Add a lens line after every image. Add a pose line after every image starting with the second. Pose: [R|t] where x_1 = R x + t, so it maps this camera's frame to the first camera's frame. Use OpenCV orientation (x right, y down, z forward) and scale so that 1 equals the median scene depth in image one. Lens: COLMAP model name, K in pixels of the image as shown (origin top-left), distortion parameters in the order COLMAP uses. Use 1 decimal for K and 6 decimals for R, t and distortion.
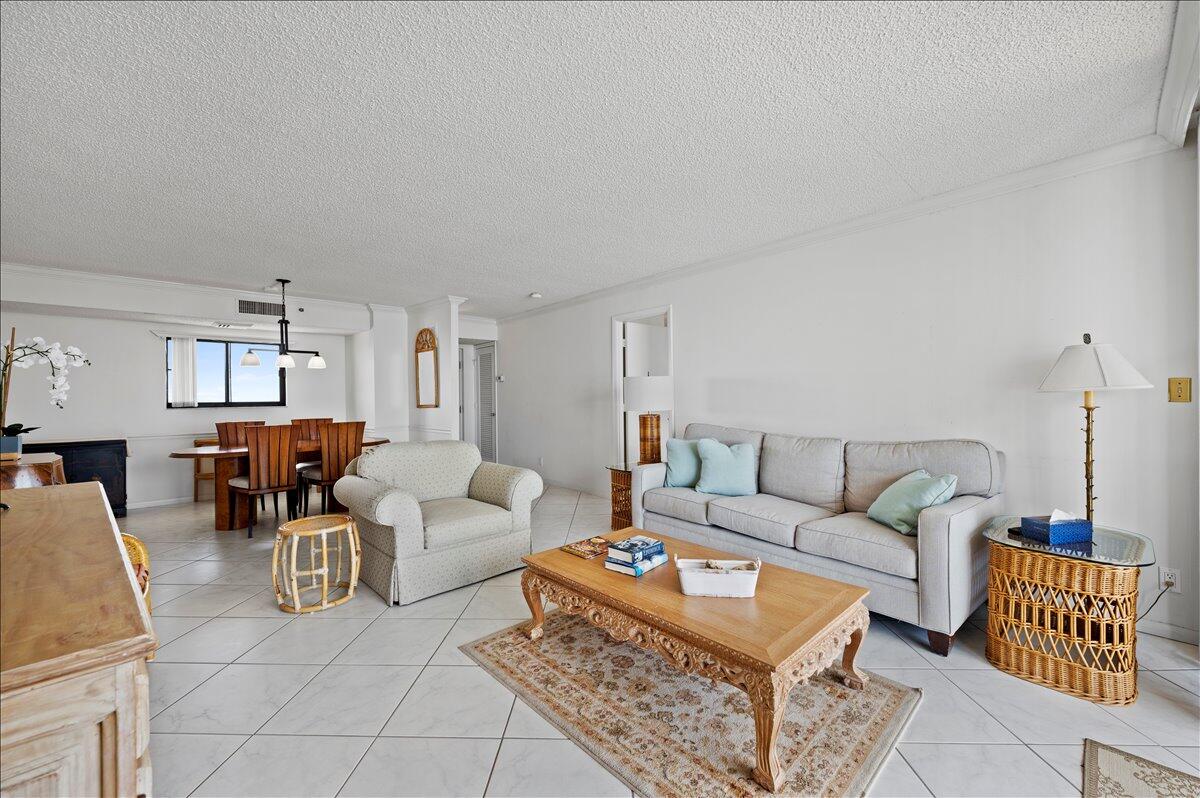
lens RADIAL K [[518.0, 0, 591.0], [0, 518.0, 393.6], [0, 0, 1]] dist [-0.001186, -0.000207]
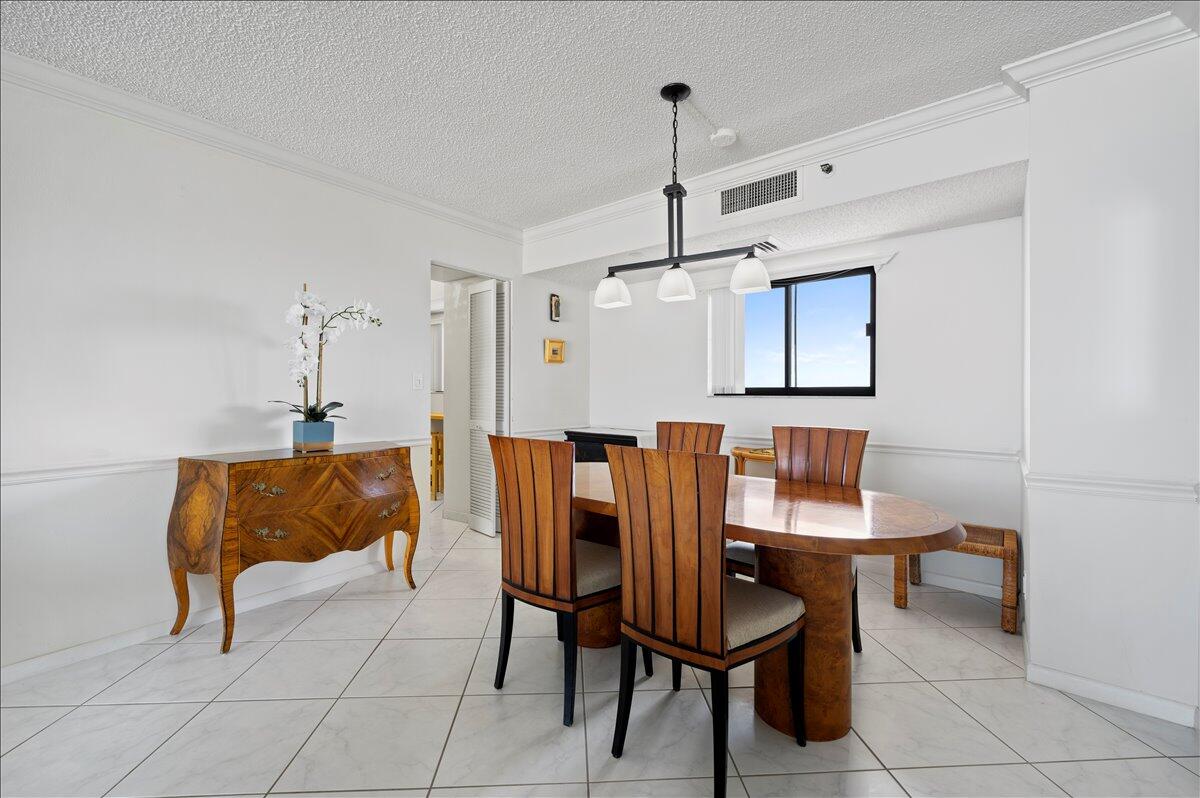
lens RADIAL K [[518.0, 0, 591.0], [0, 518.0, 393.6], [0, 0, 1]] dist [-0.001186, -0.000207]
pose [[0.115837, 0.018742, -0.993091, -0.157786], [-0.009192, 0.999799, 0.017797, 0.016069], [0.993226, 0.007067, 0.115986, 0.756845]]
